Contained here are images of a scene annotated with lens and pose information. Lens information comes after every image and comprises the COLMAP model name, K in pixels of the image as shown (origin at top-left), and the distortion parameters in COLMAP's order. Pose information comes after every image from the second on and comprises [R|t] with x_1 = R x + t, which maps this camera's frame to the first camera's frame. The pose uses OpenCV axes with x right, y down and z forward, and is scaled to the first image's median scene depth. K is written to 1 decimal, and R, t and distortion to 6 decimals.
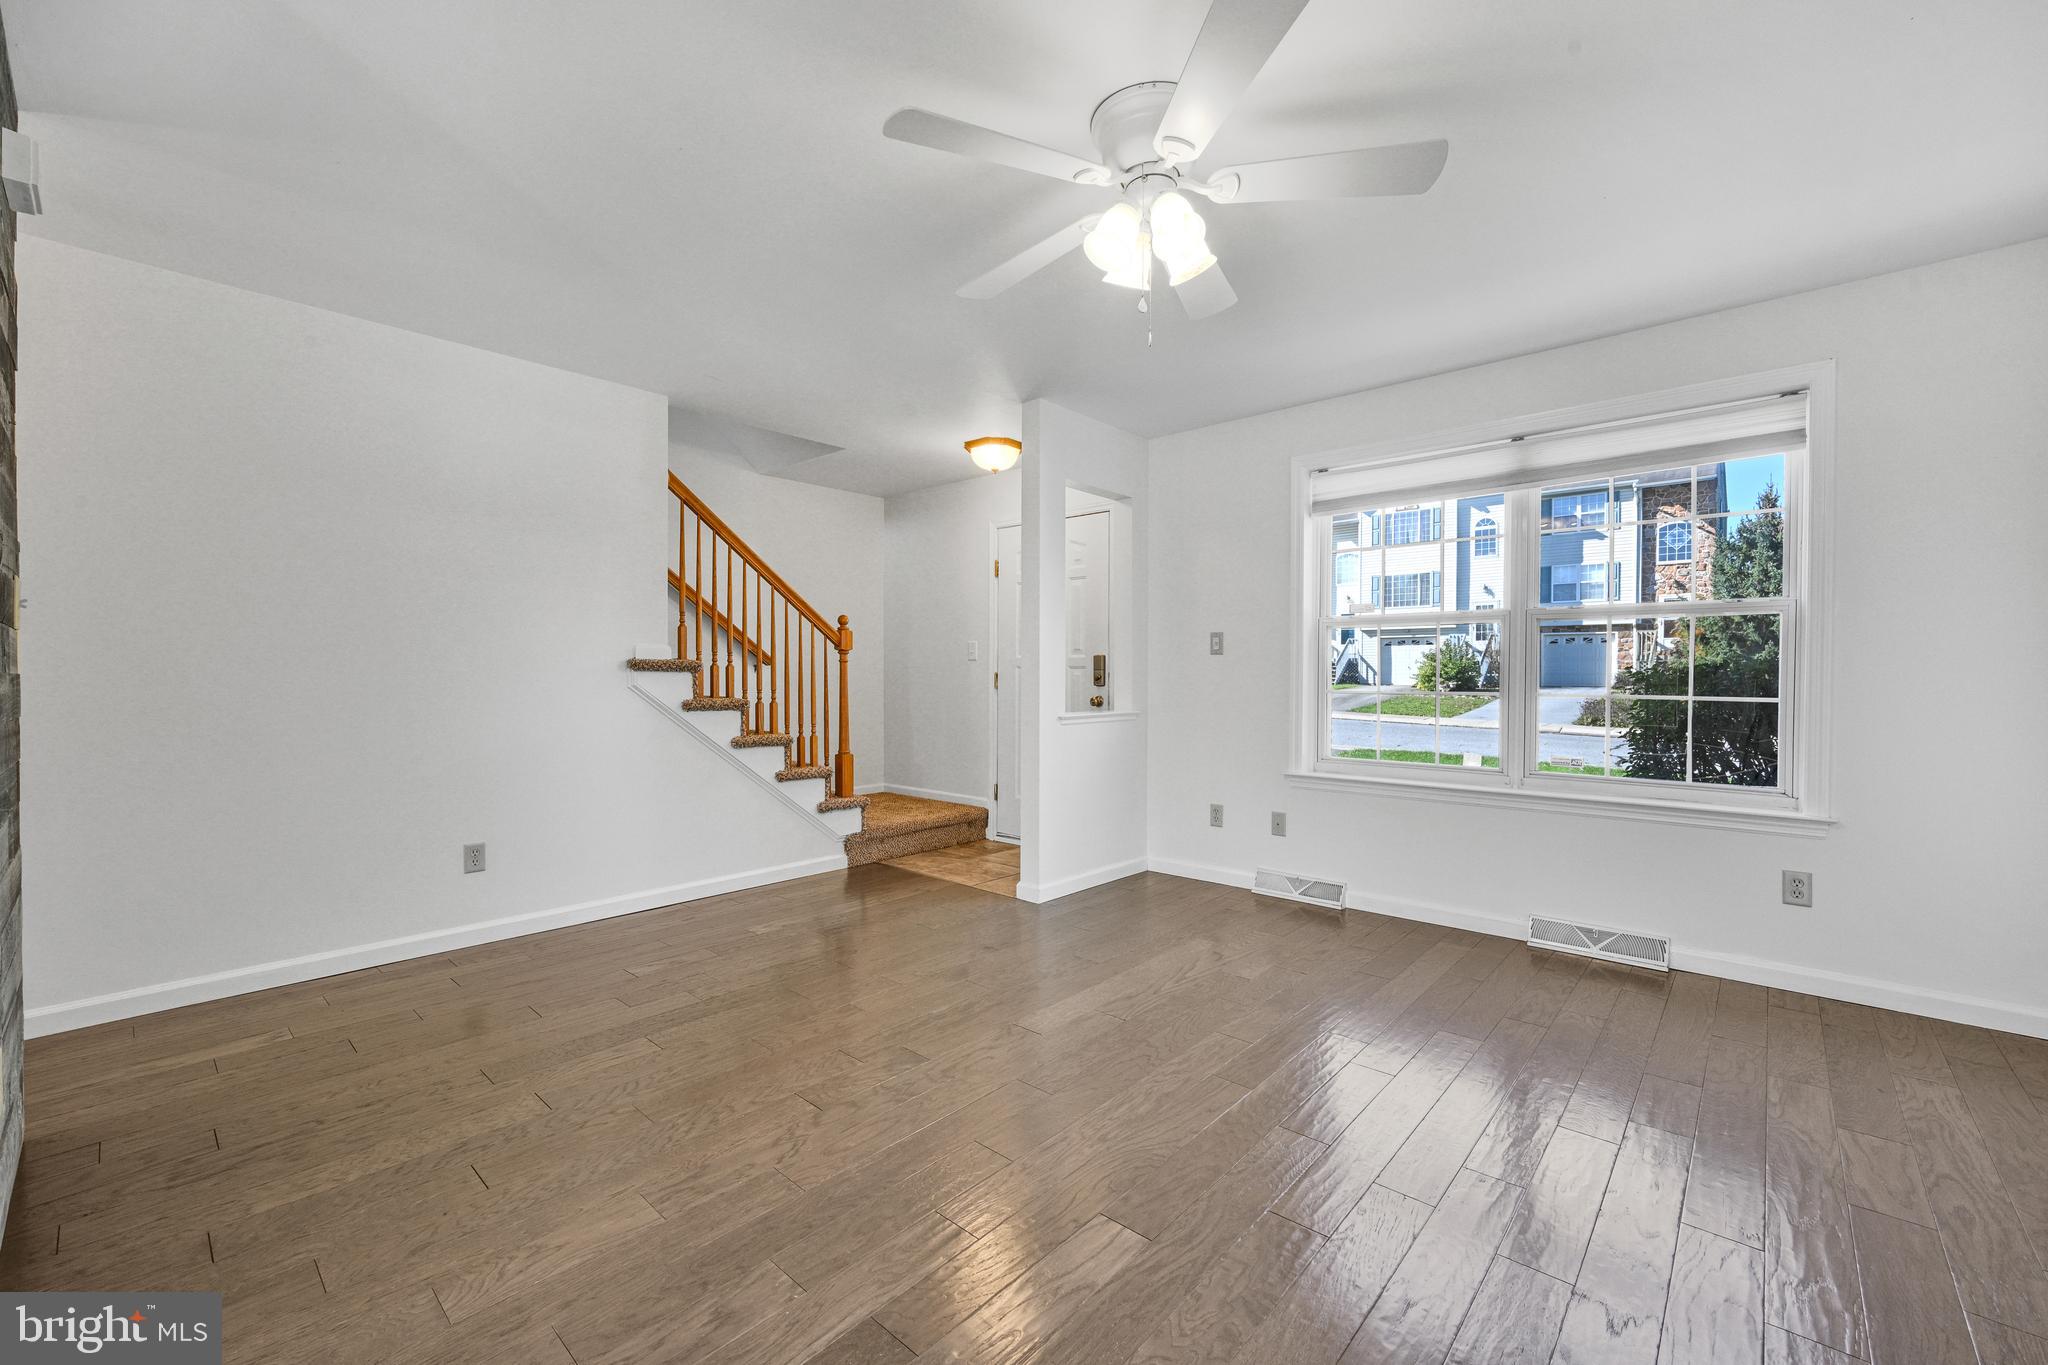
lens RADIAL K [[823.5, 0, 1036.7], [0, 823.5, 682.9], [0, 0, 1]] dist [-0.003733, 0.001581]
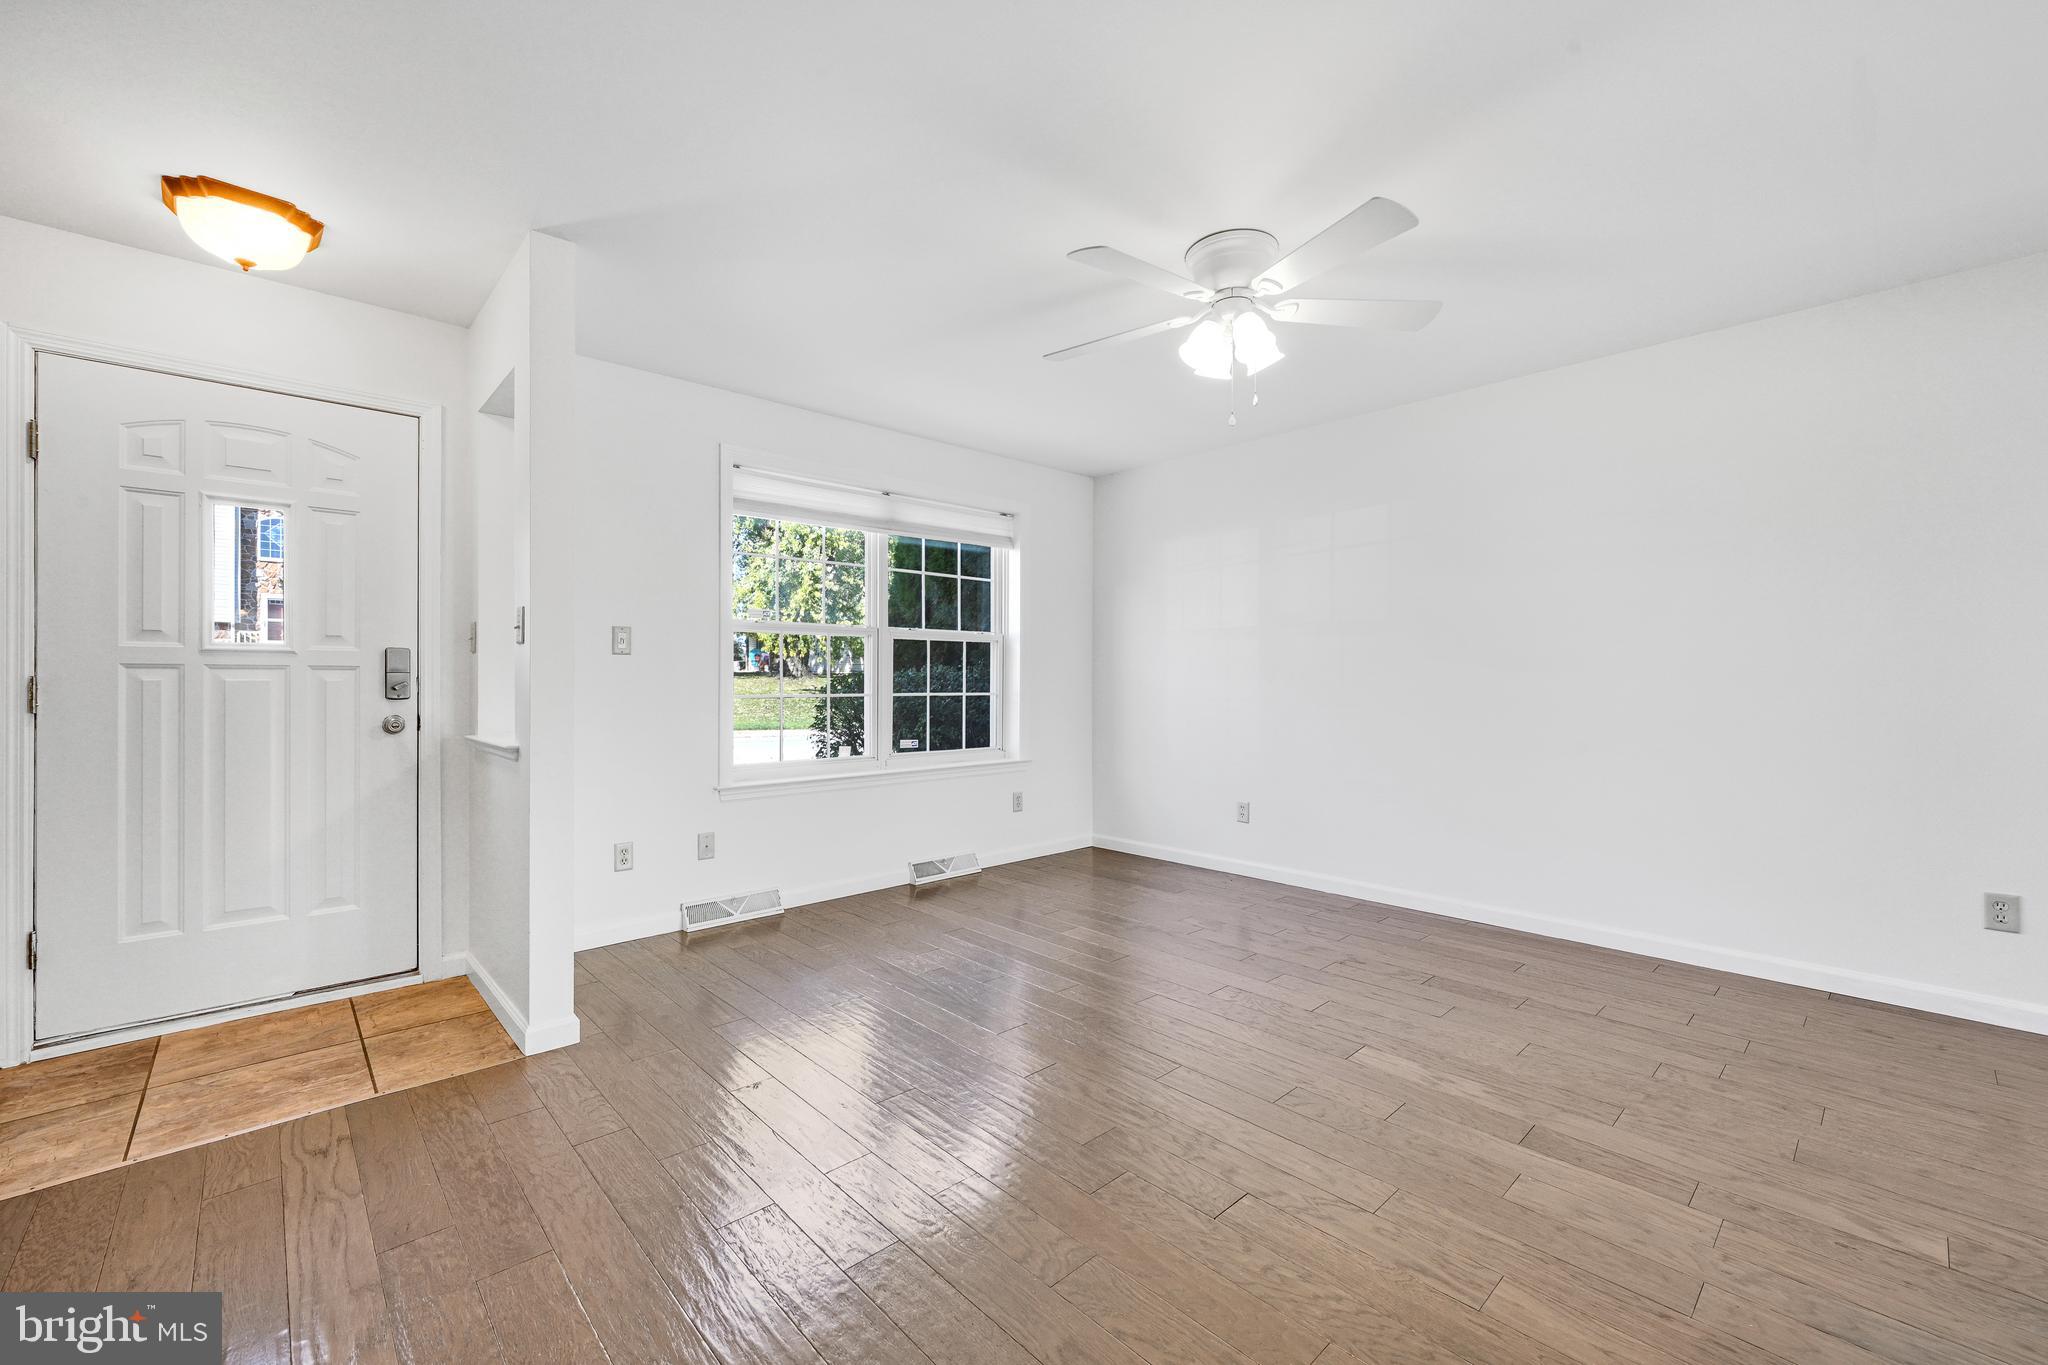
lens RADIAL K [[835.8, 0, 1010.6], [0, 835.8, 676.8], [0, 0, 1]] dist [-0.001975, 0.000669]
pose [[0.104338, 0.000787, 0.994542, -0.591253], [0.013675, 0.999904, -0.002226, -0.006690], [-0.994448, 0.013833, 0.104317, 0.589892]]
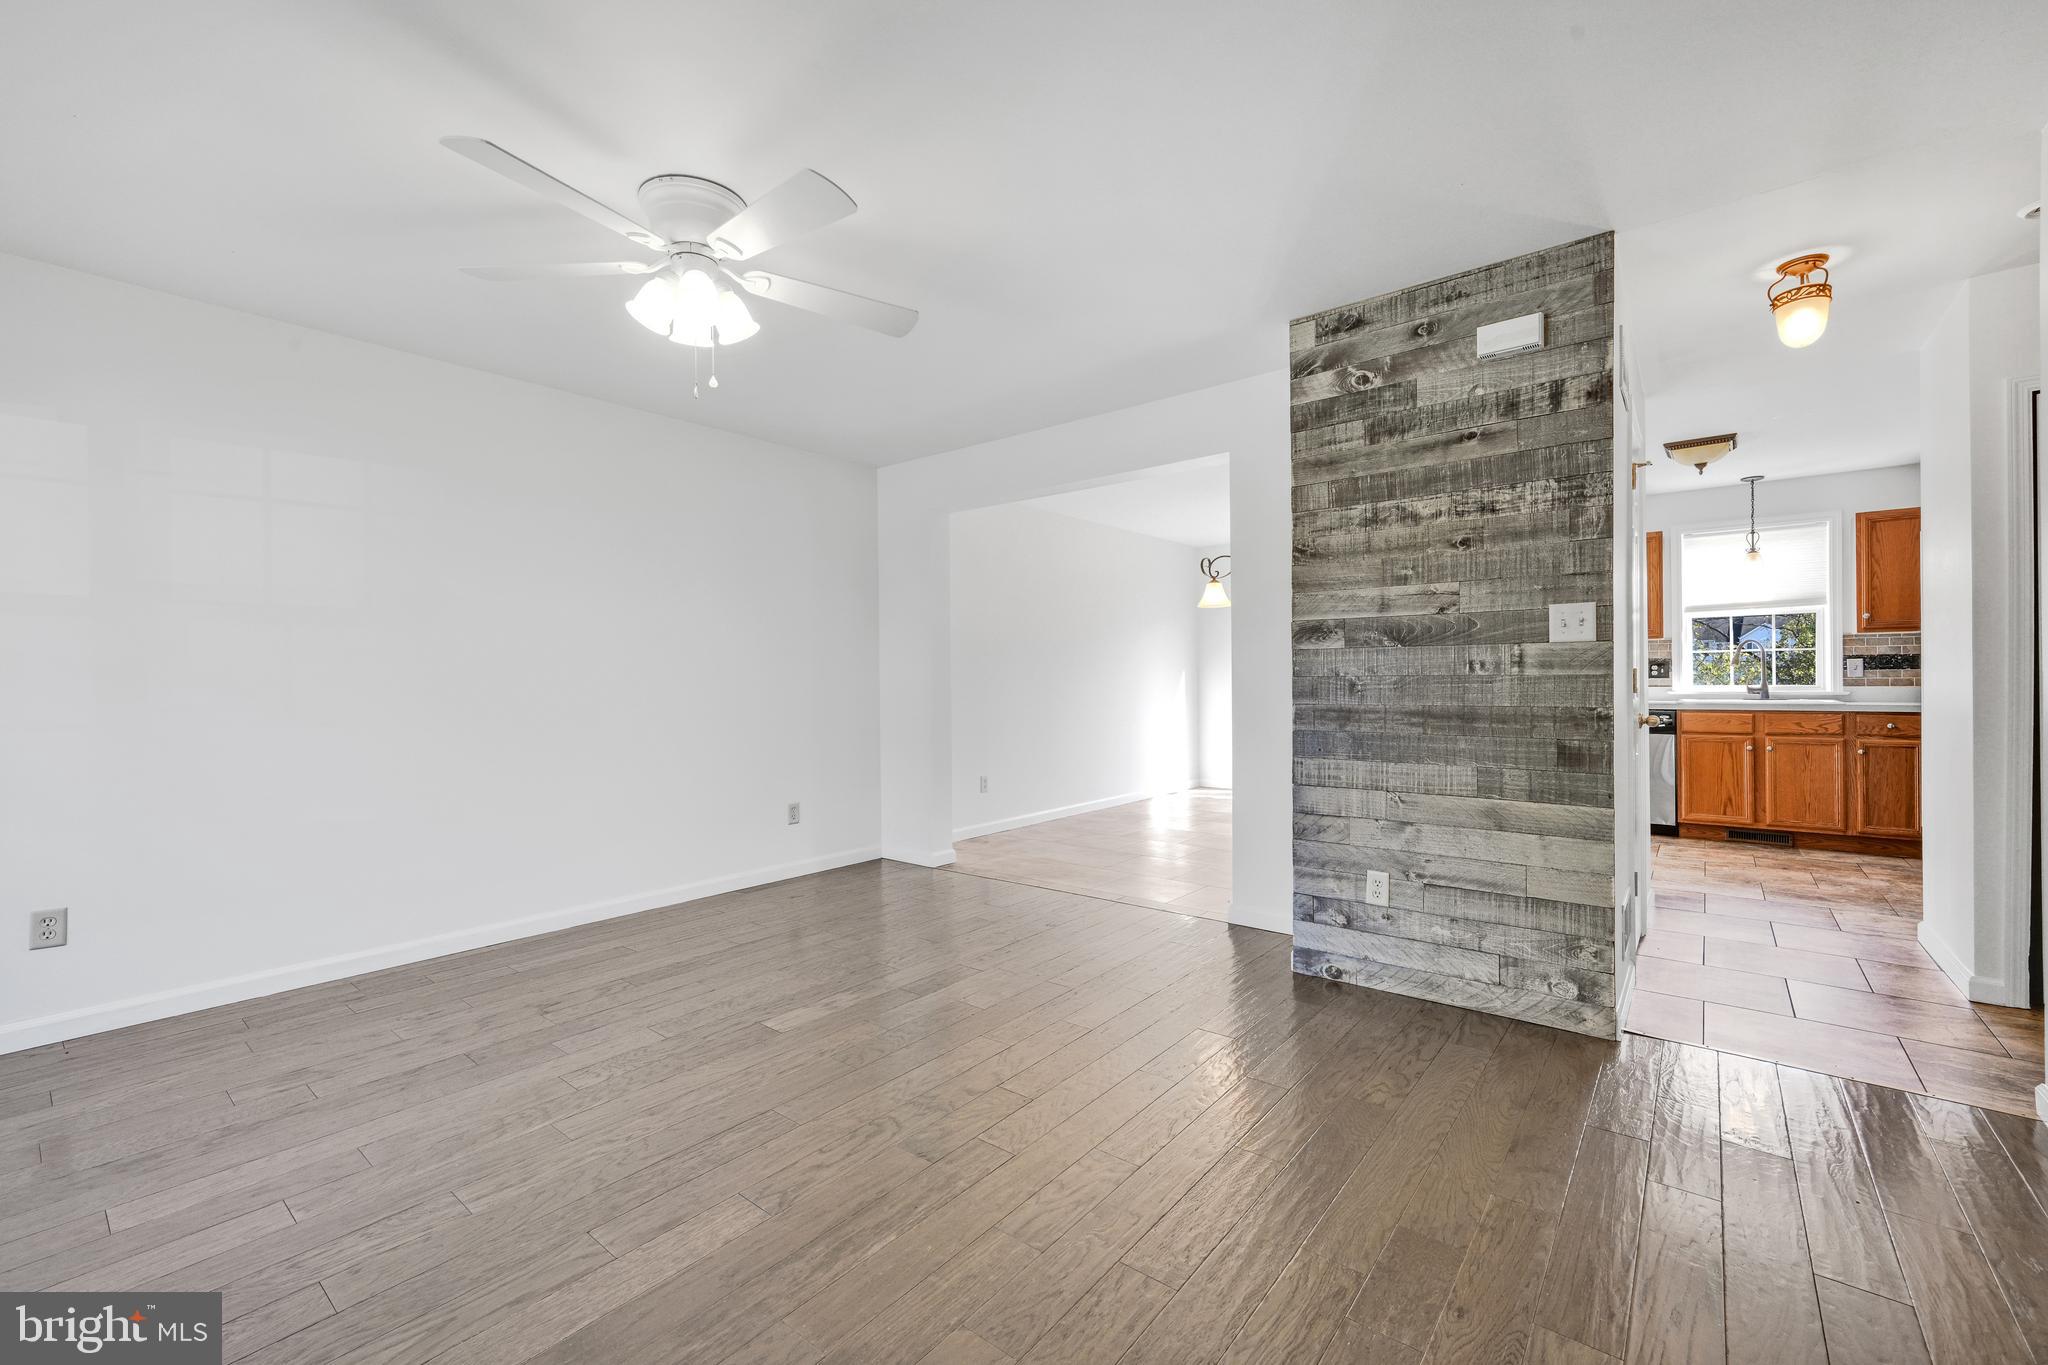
lens RADIAL K [[823.5, 0, 1036.2], [0, 823.5, 684.8], [0, 0, 1]] dist [-0.003733, 0.001581]
pose [[-0.998520, 0.008219, -0.053755, -0.133133], [0.007305, 0.999826, 0.017186, -0.011275], [0.053887, 0.016768, -0.998406, 1.063439]]
